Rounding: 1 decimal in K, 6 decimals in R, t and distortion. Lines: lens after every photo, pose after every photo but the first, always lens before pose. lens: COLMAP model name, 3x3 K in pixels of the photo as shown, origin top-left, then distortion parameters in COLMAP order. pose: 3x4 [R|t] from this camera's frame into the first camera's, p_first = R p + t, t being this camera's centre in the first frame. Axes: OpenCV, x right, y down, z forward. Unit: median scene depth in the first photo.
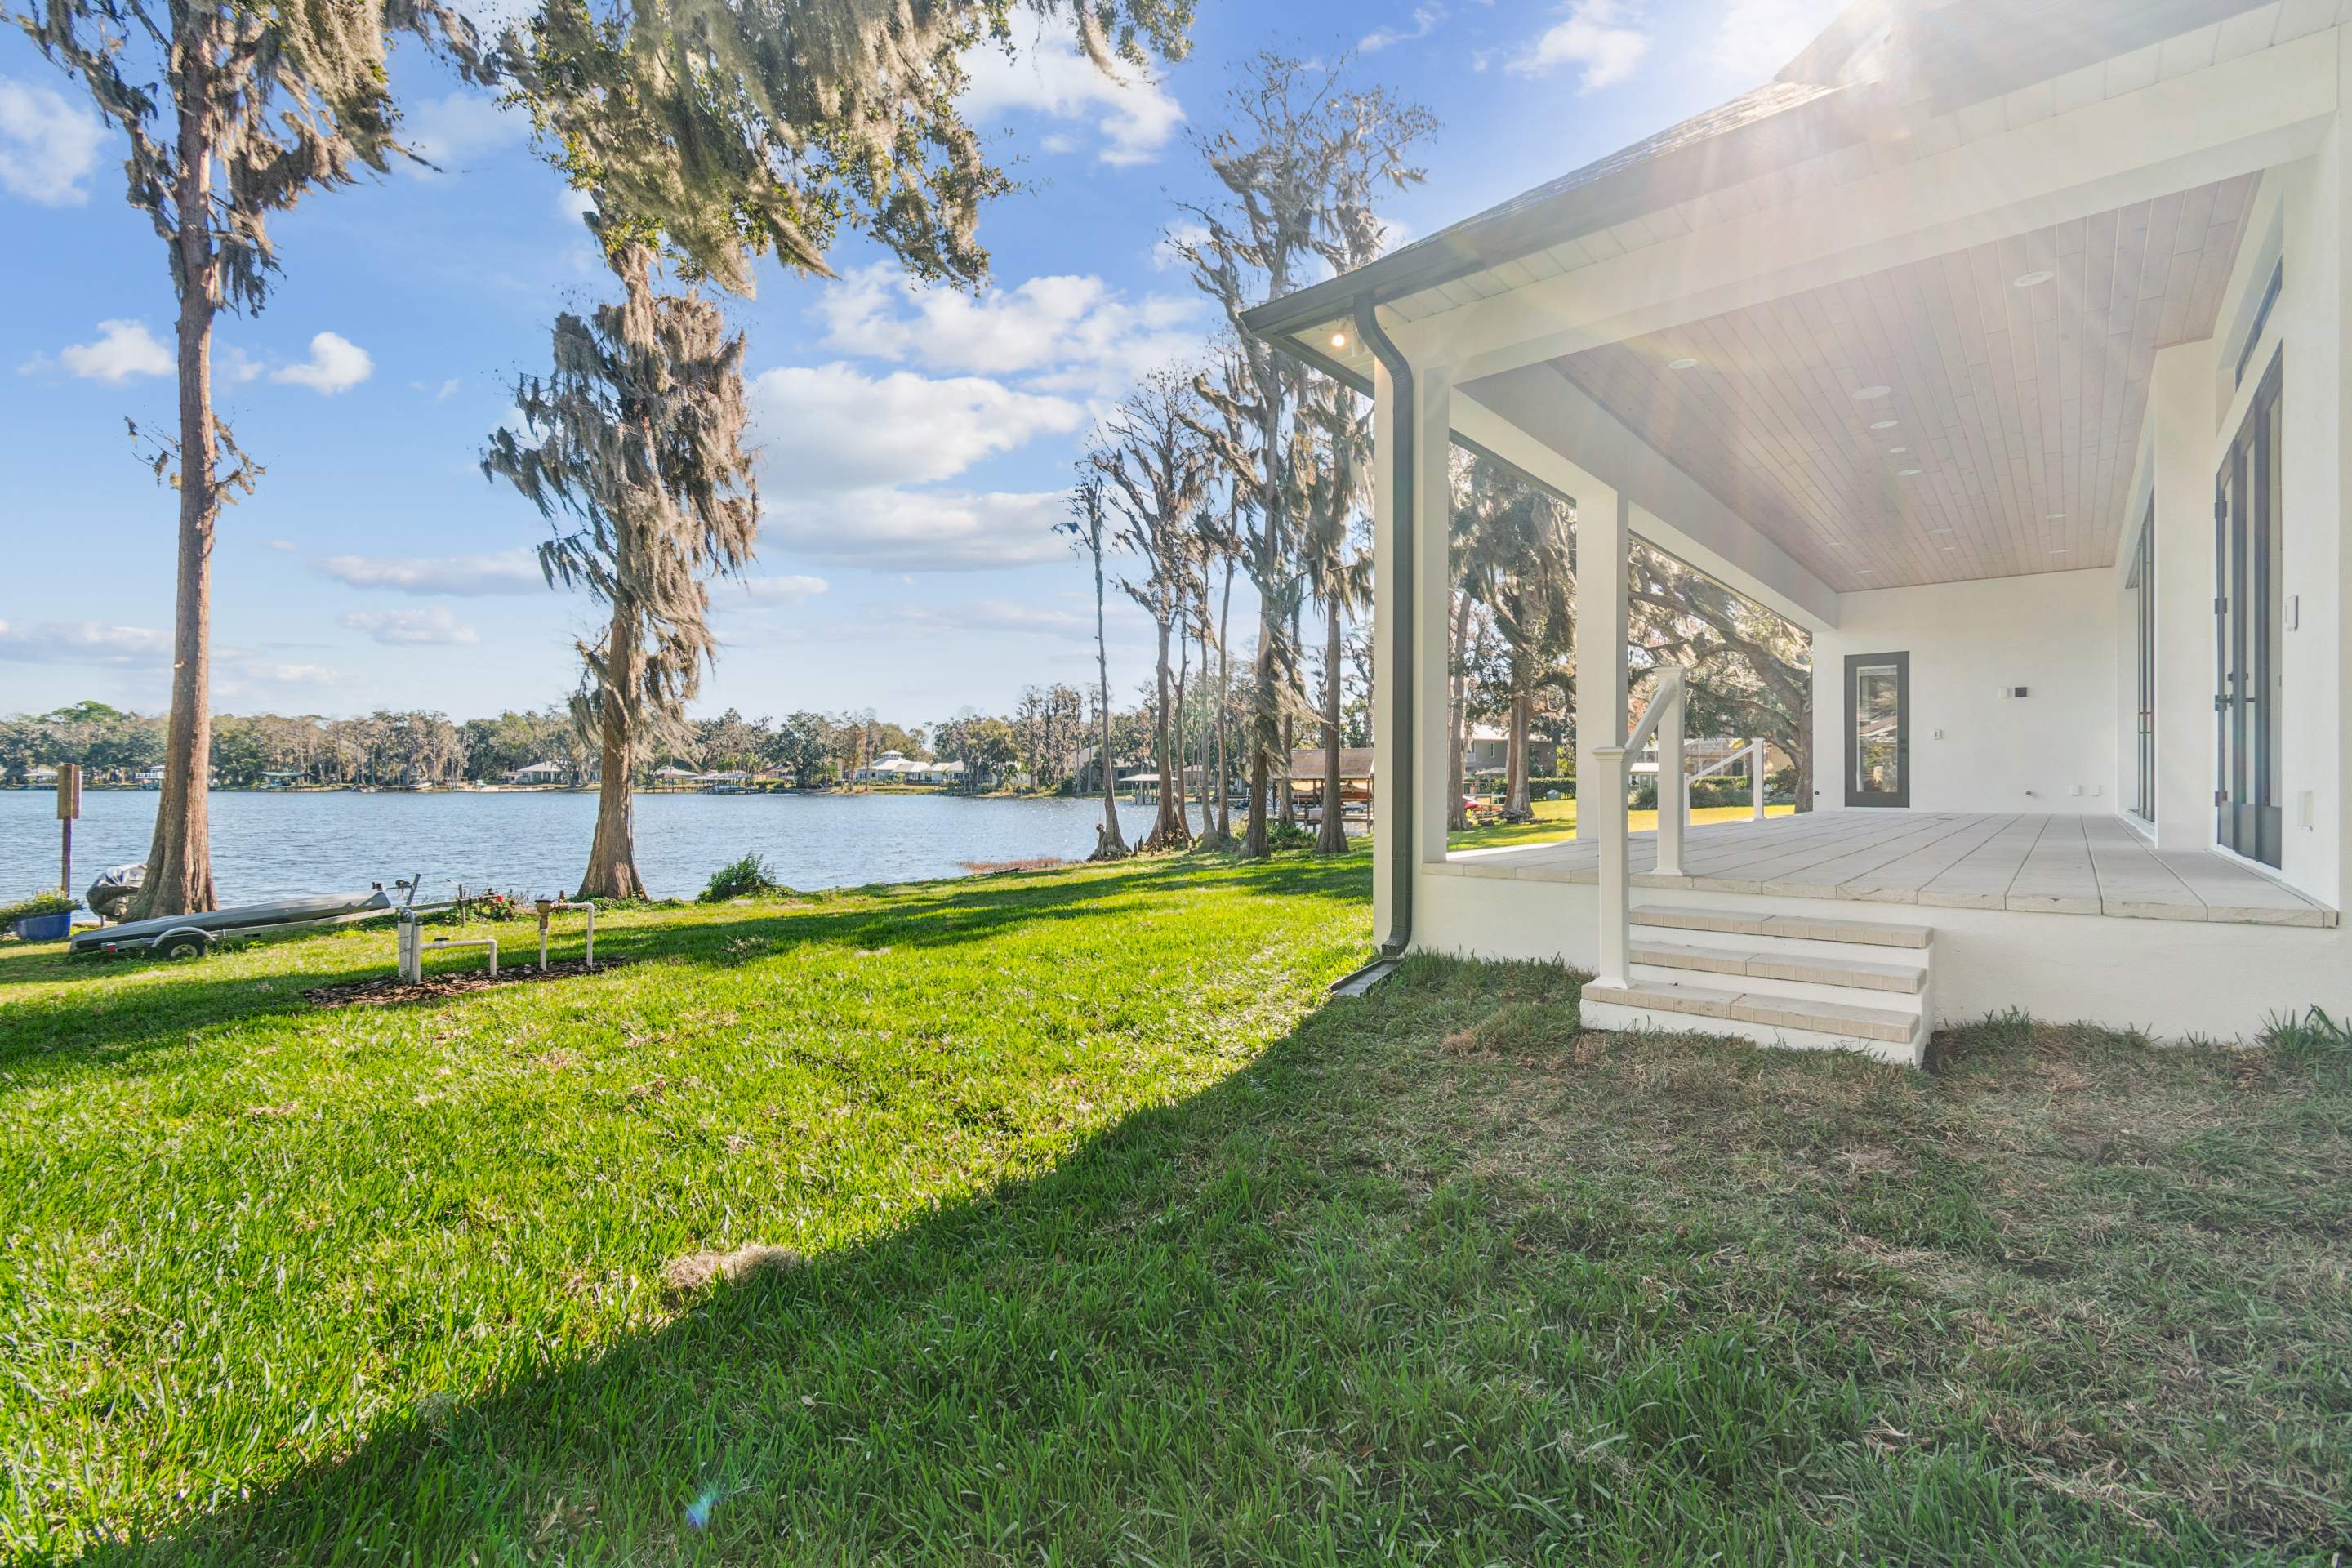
lens RADIAL K [[1036.6, 0, 1164.0], [0, 1036.6, 797.6], [0, 0, 1]] dist [-0.000314, -0.000036]
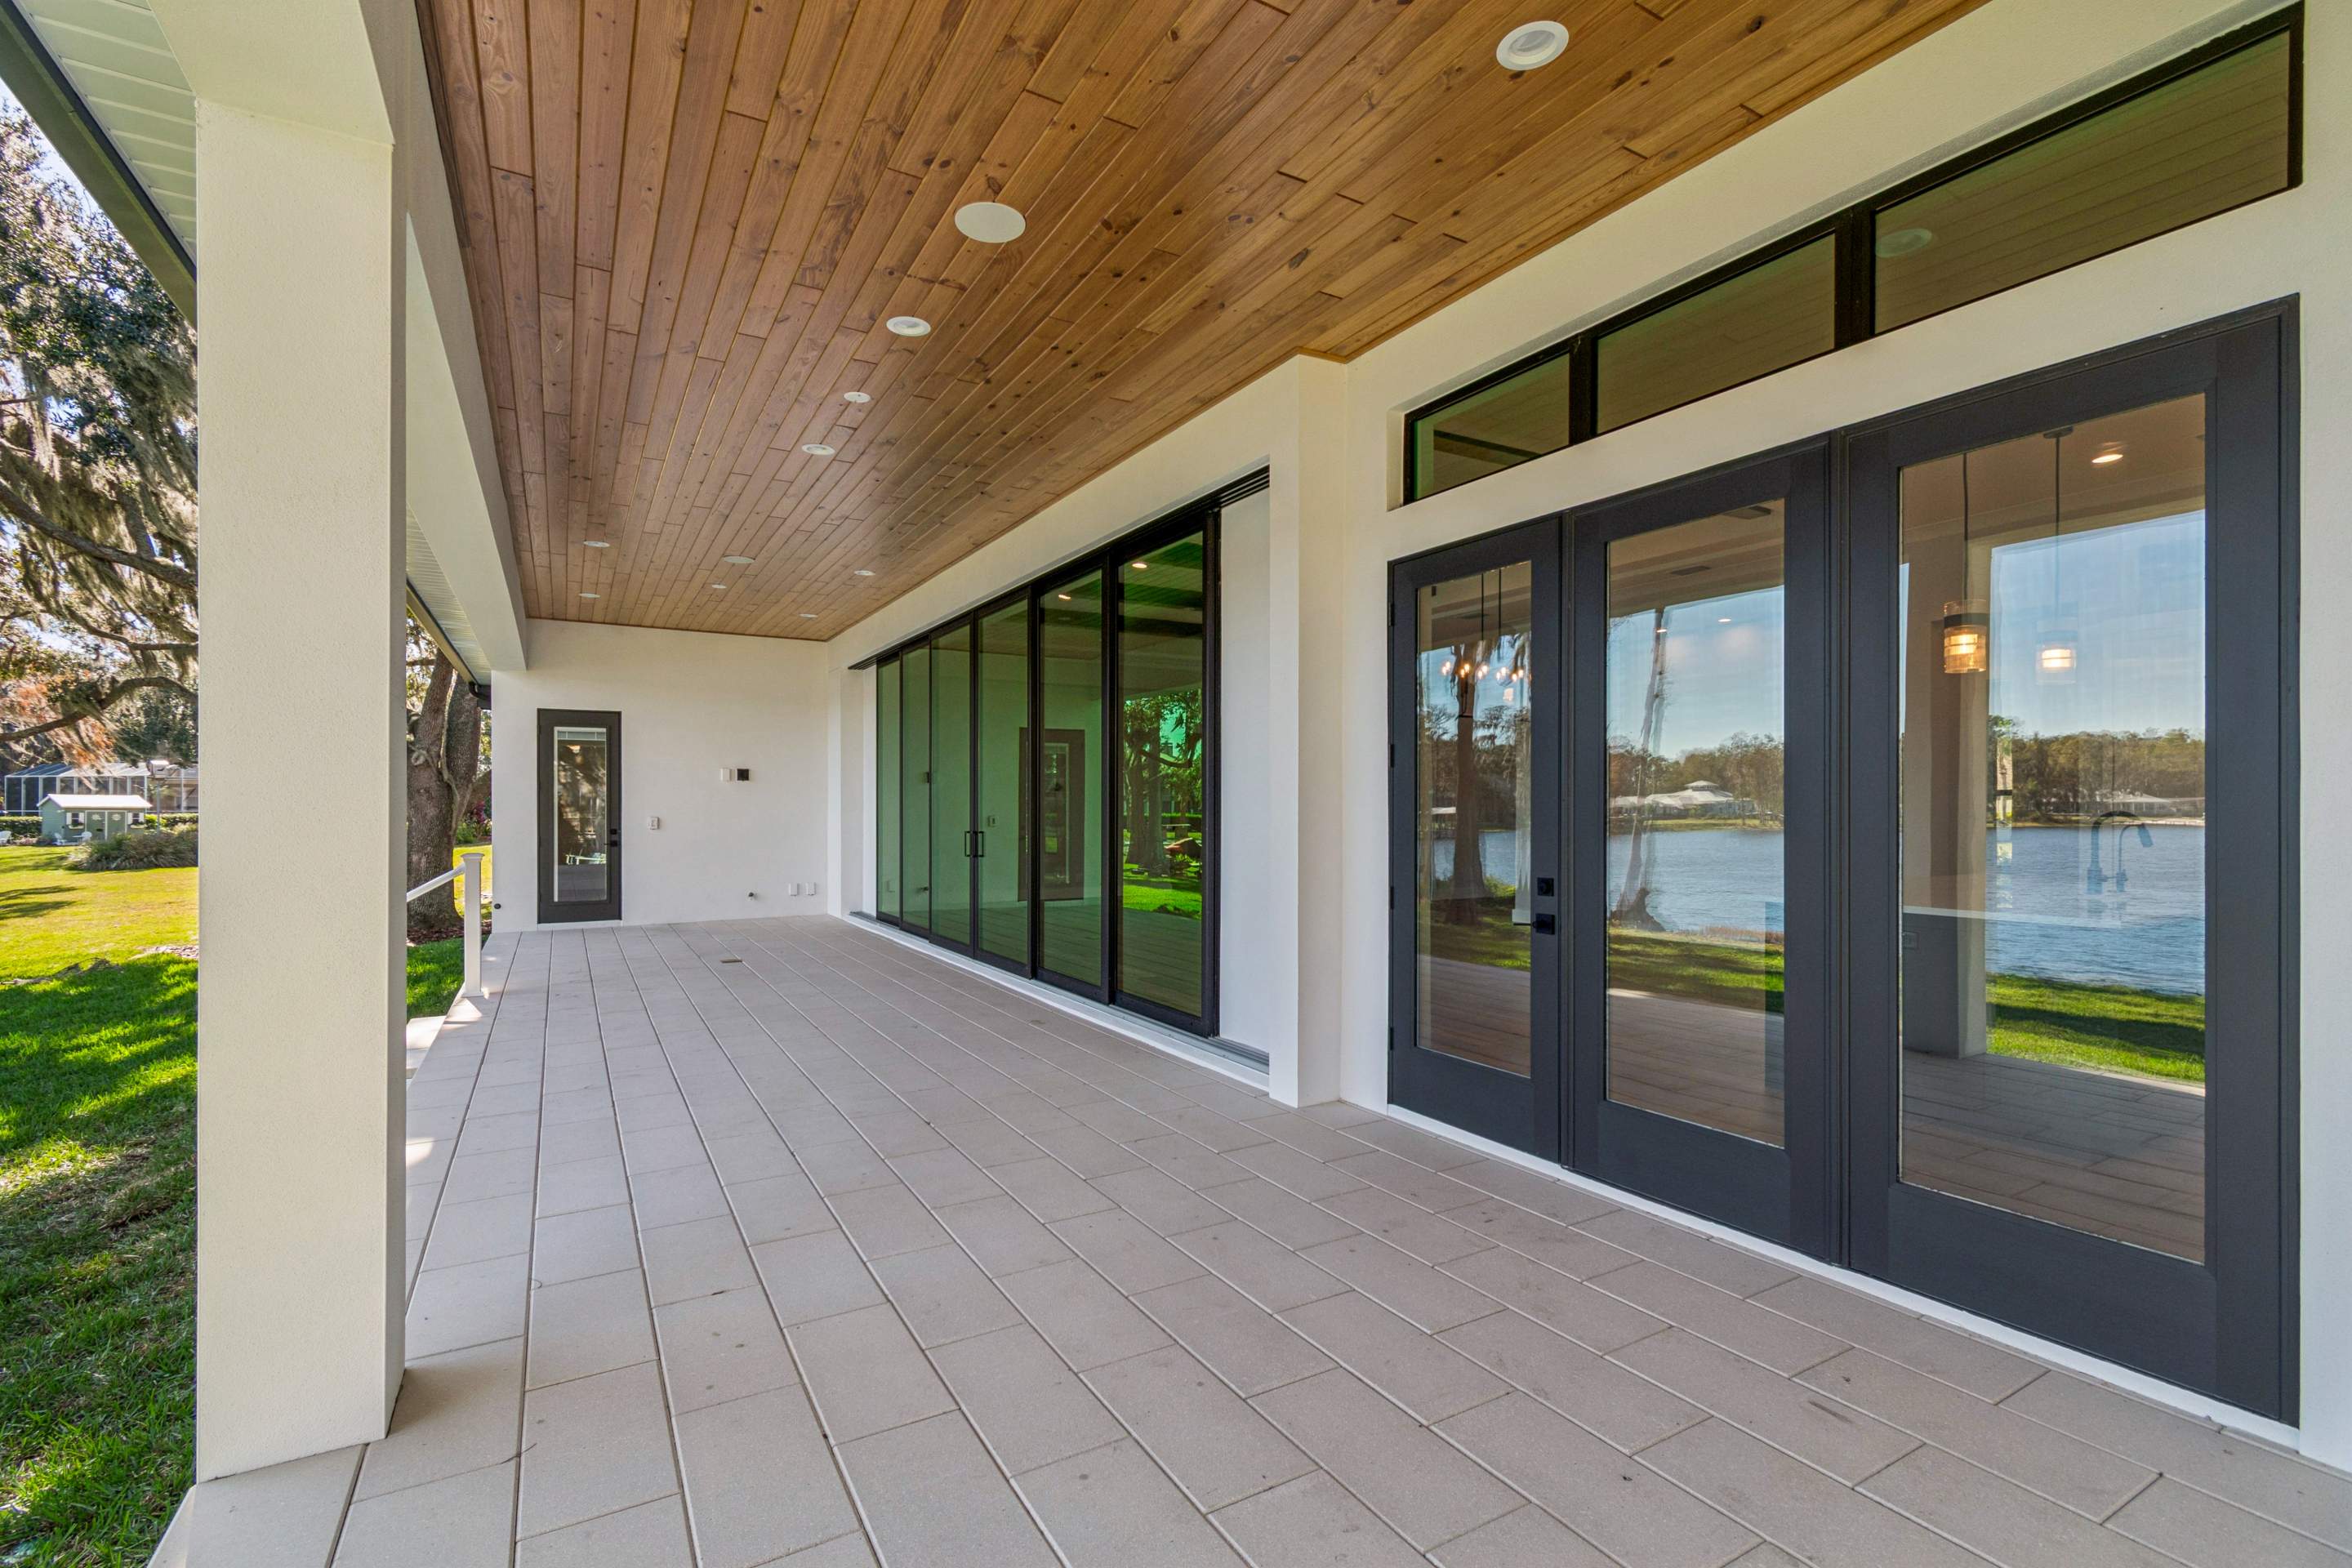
lens RADIAL K [[1036.6, 0, 1164.0], [0, 1036.6, 797.6], [0, 0, 1]] dist [-0.000314, -0.000036]
pose [[0.330722, 0.010919, 0.943665, 0.139132], [0.015944, 0.999726, -0.017155, -0.059579], [-0.943594, 0.020720, 0.330457, 0.379097]]
